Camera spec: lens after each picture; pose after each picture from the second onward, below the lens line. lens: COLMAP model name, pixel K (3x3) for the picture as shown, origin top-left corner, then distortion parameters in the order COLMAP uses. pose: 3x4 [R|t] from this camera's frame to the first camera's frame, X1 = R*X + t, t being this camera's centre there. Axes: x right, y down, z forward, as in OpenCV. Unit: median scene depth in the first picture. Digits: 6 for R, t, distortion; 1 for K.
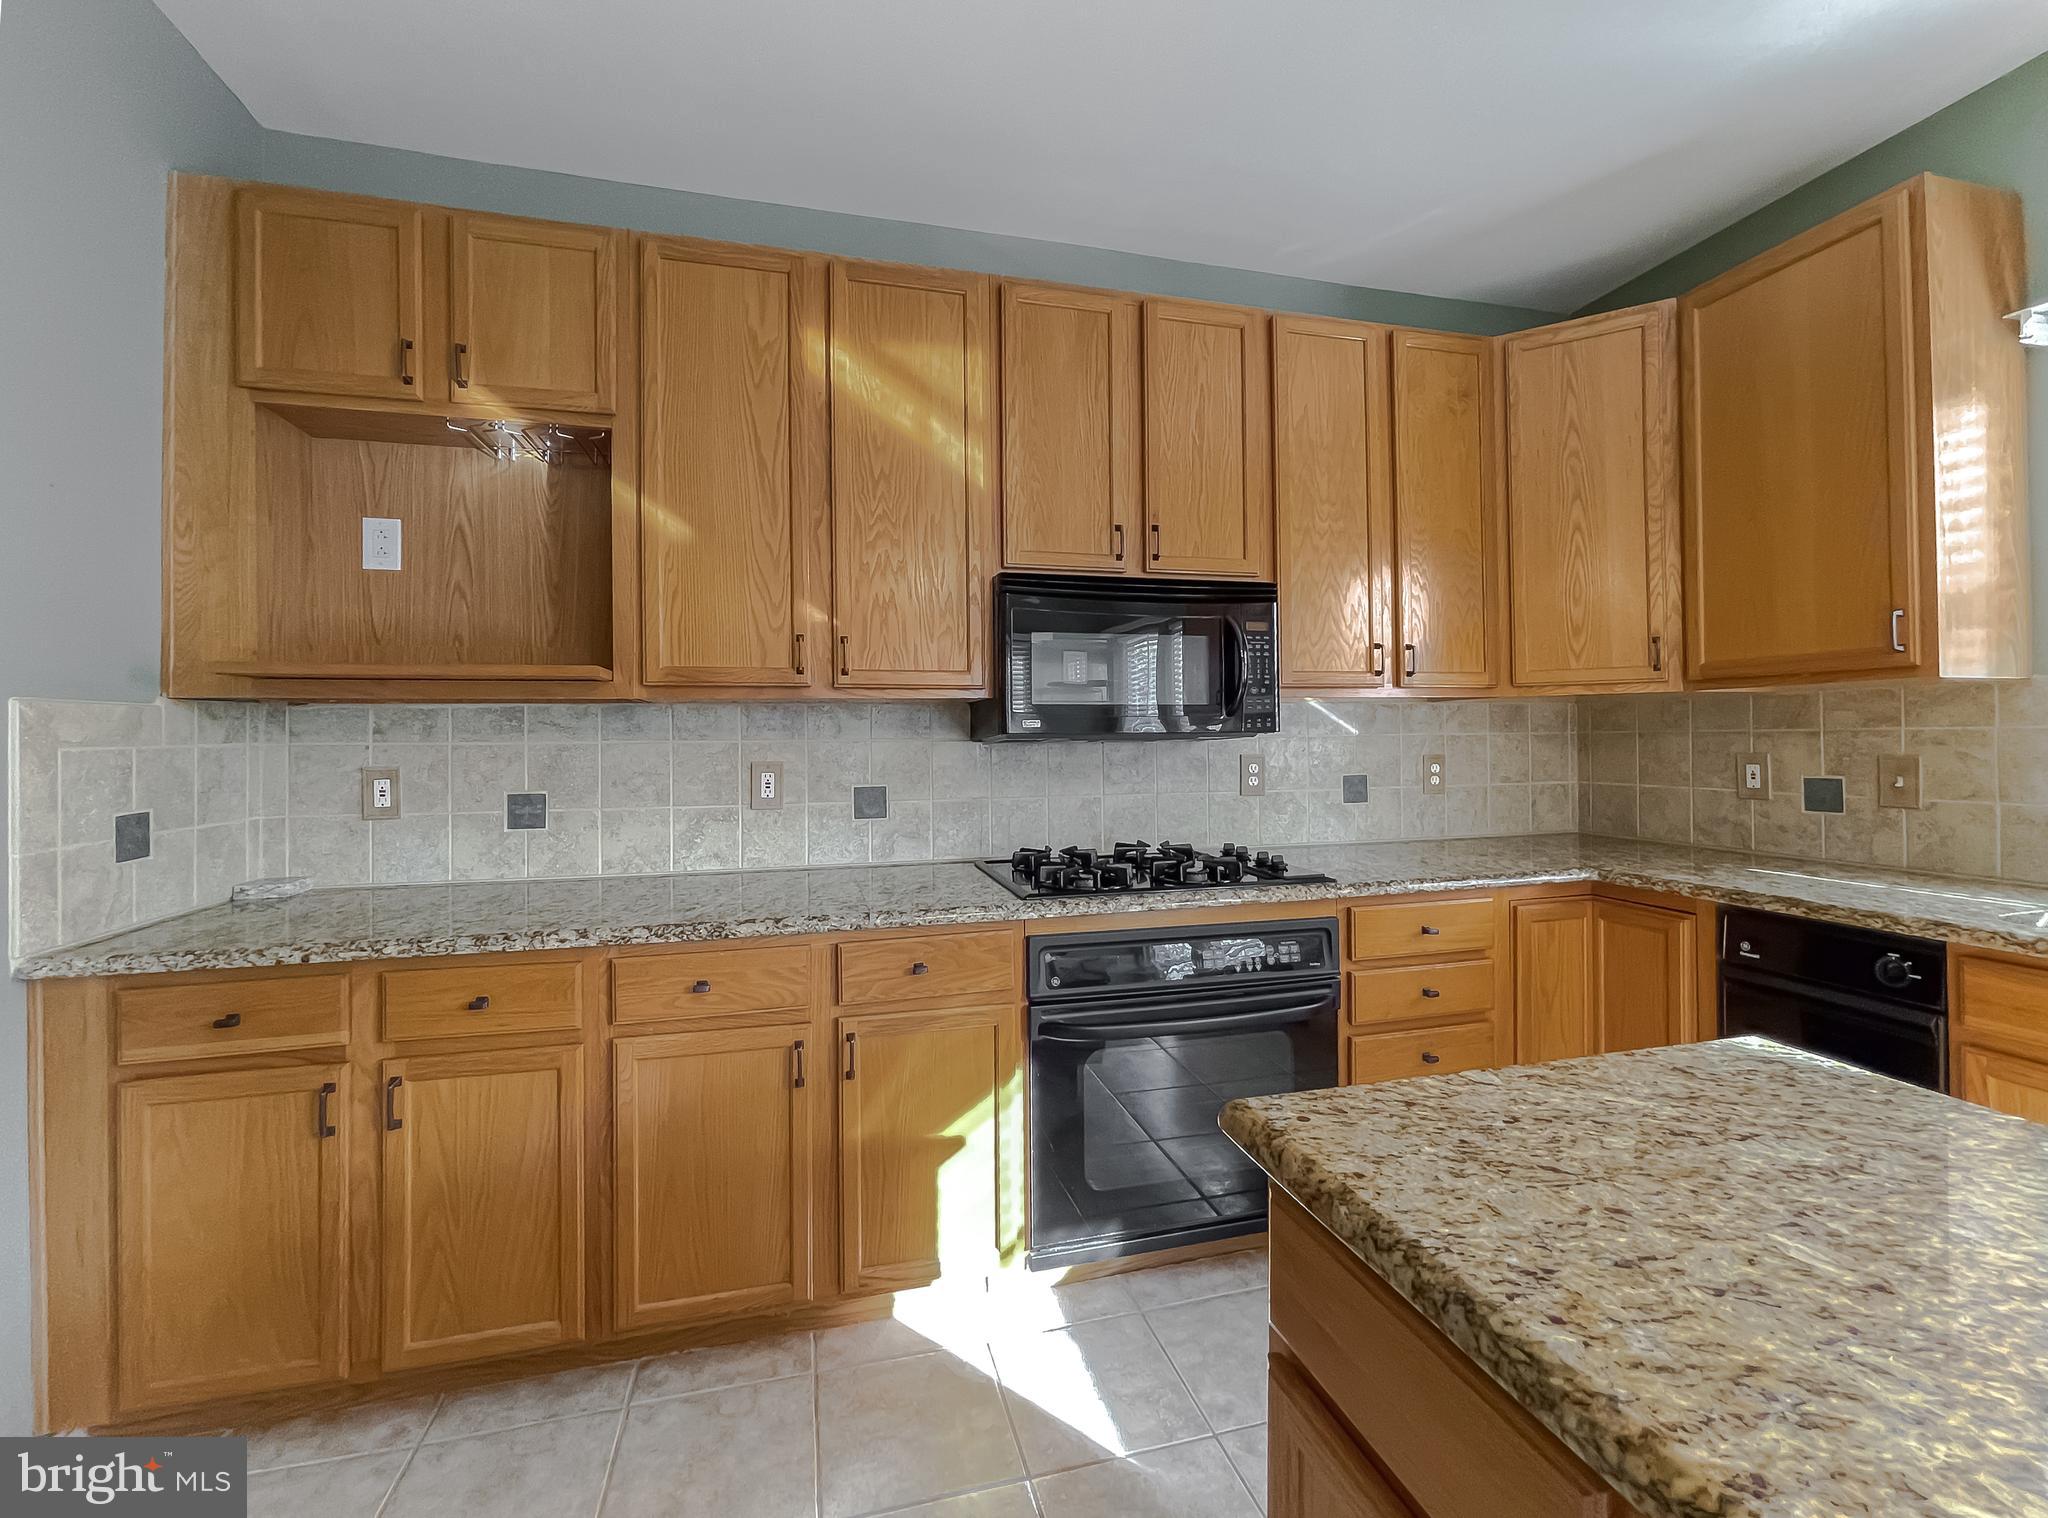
lens RADIAL K [[865.3, 0, 1014.9], [0, 865.3, 730.7], [0, 0, 1]] dist [-0.002190, 0.000520]
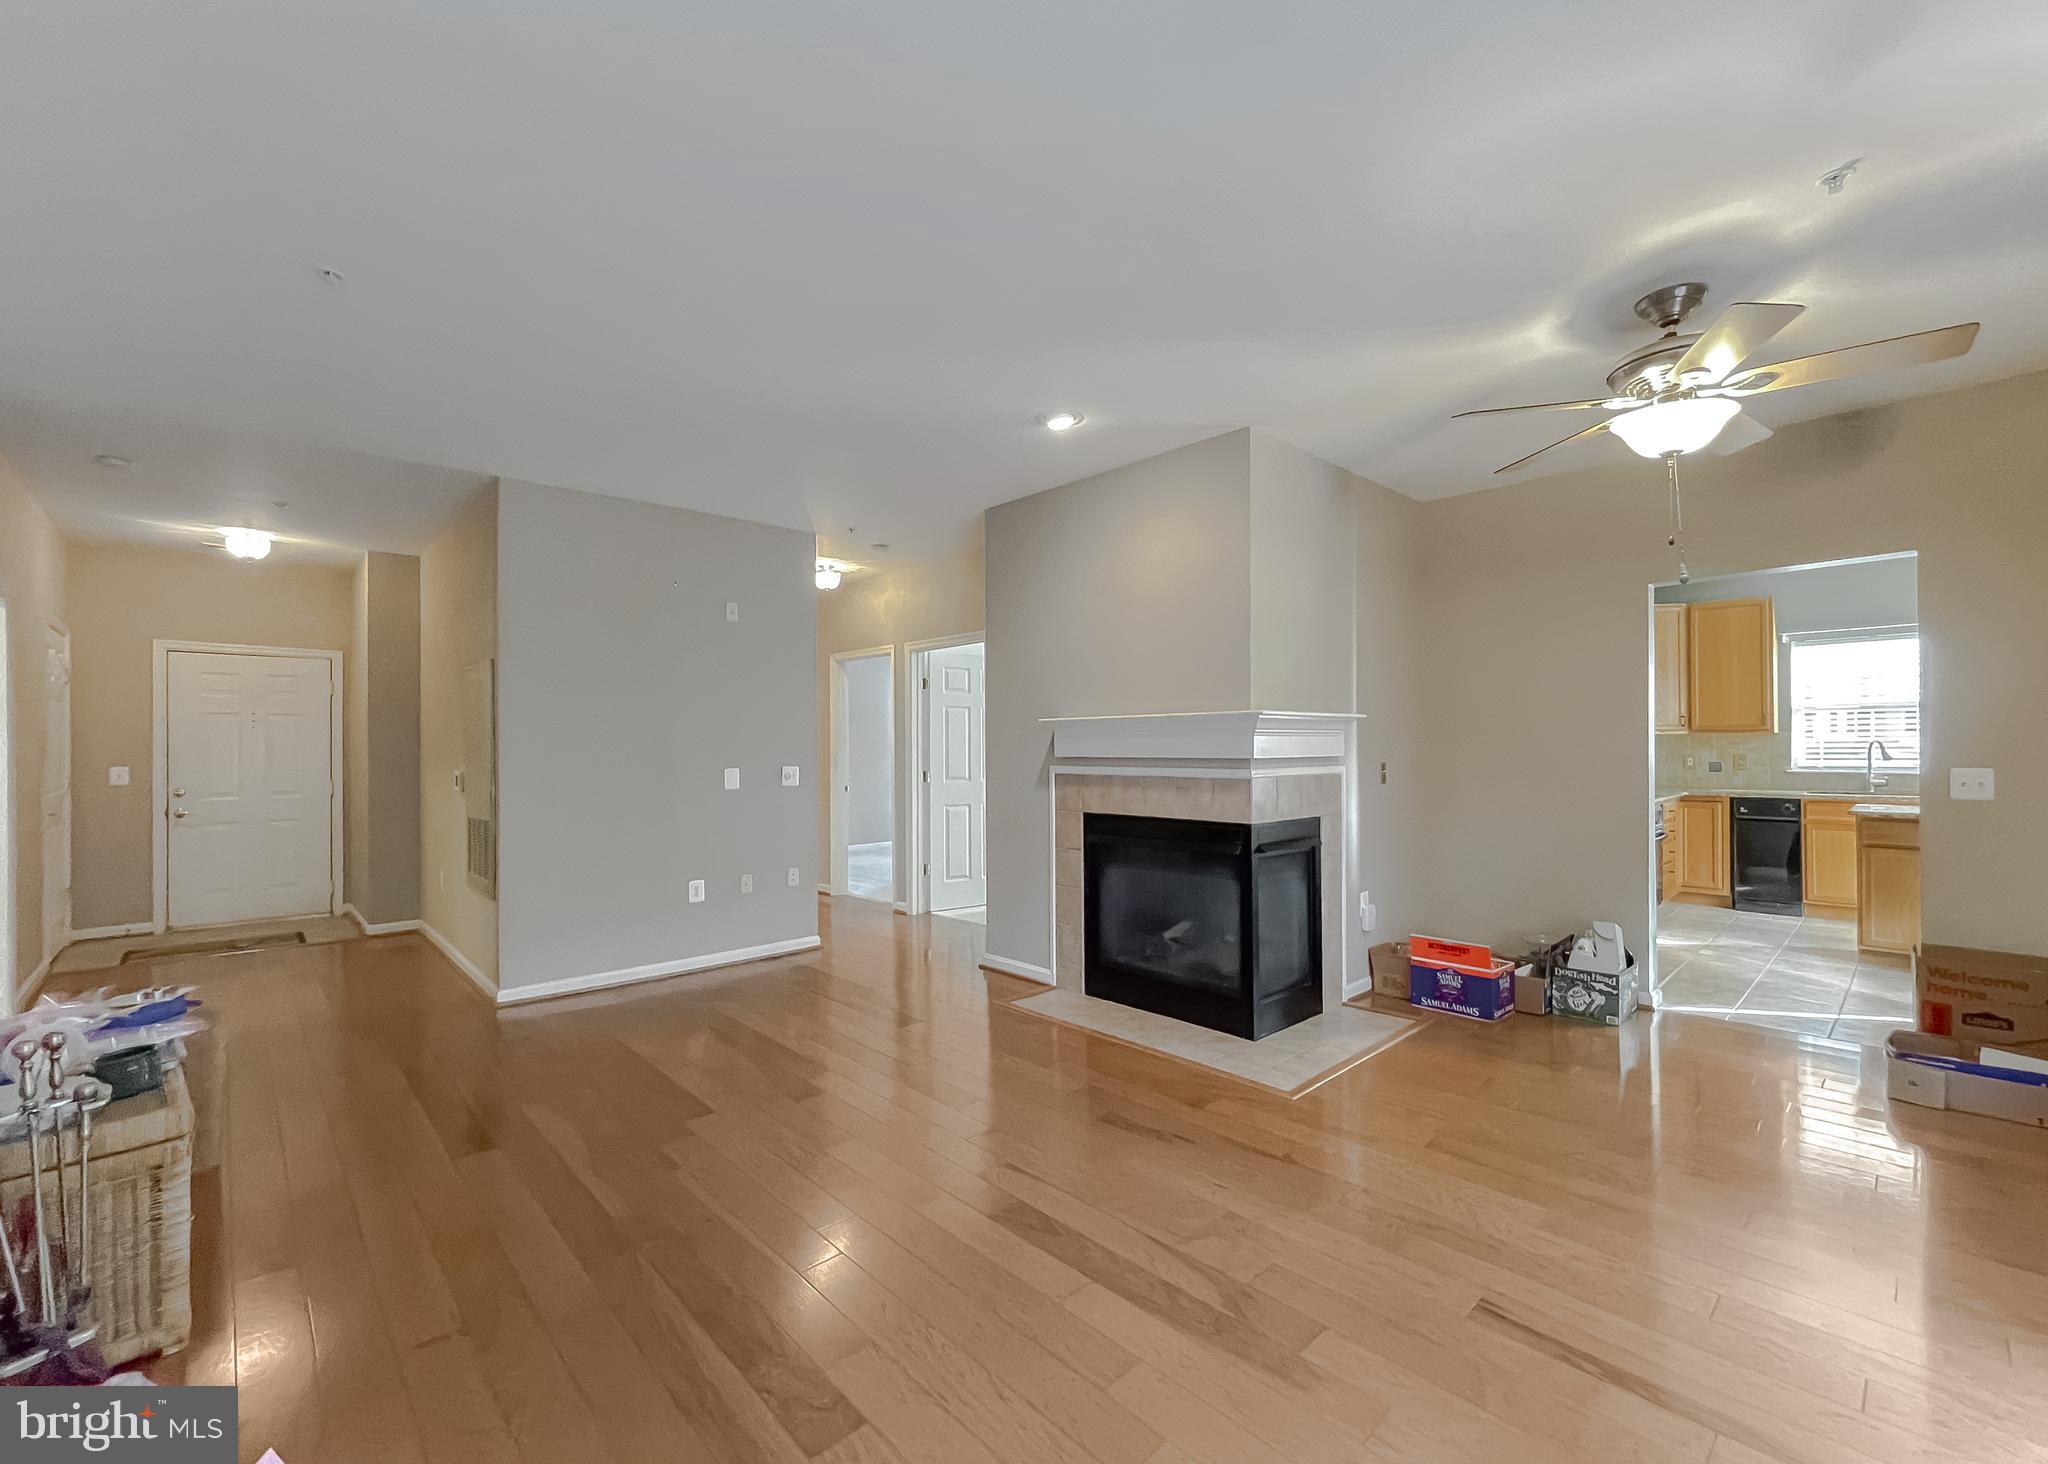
lens RADIAL K [[880.7, 0, 1006.5], [0, 880.7, 736.8], [0, 0, 1]] dist [-0.003710, 0.000951]
pose [[0.876786, 0.005898, 0.480844, -3.165349], [-0.005742, 0.999982, -0.001795, -0.017102], [-0.480846, -0.001187, 0.876804, -0.629096]]
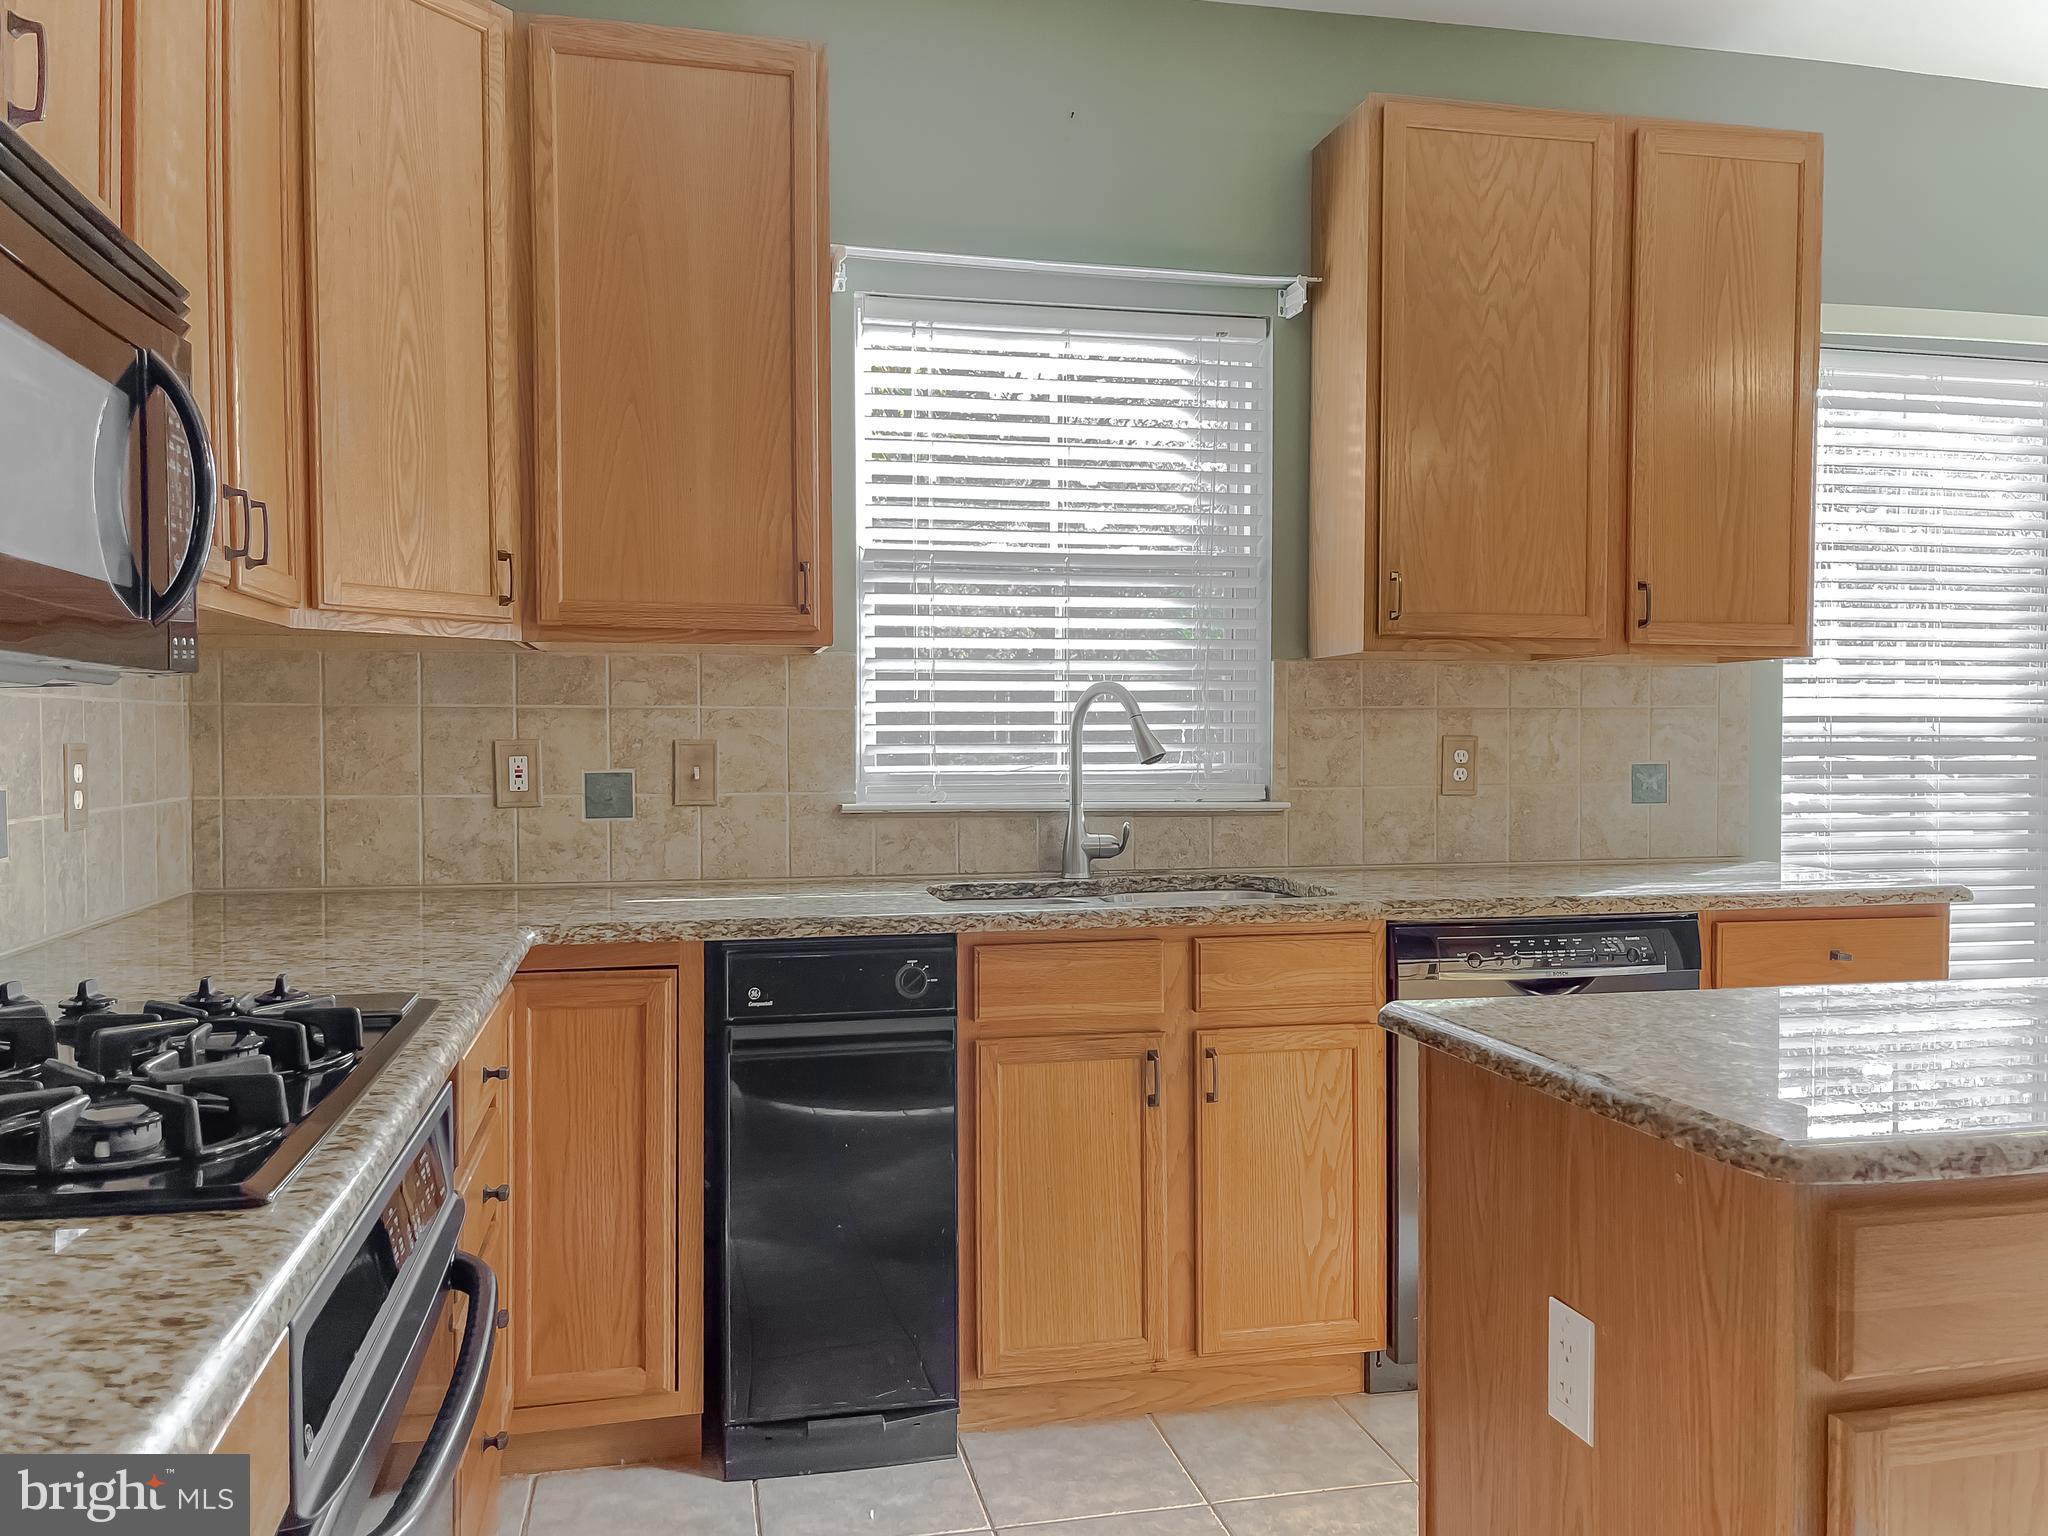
lens RADIAL K [[1613.2, 0, 1042.2], [0, 1613.2, 785.2], [0, 0, 1]] dist [0.060262, -0.047069]
pose [[0.023014, -0.020766, 0.999519, -0.478886], [-0.010320, 0.999726, 0.021008, 0.036046], [-0.999682, -0.010798, 0.022793, 0.656171]]
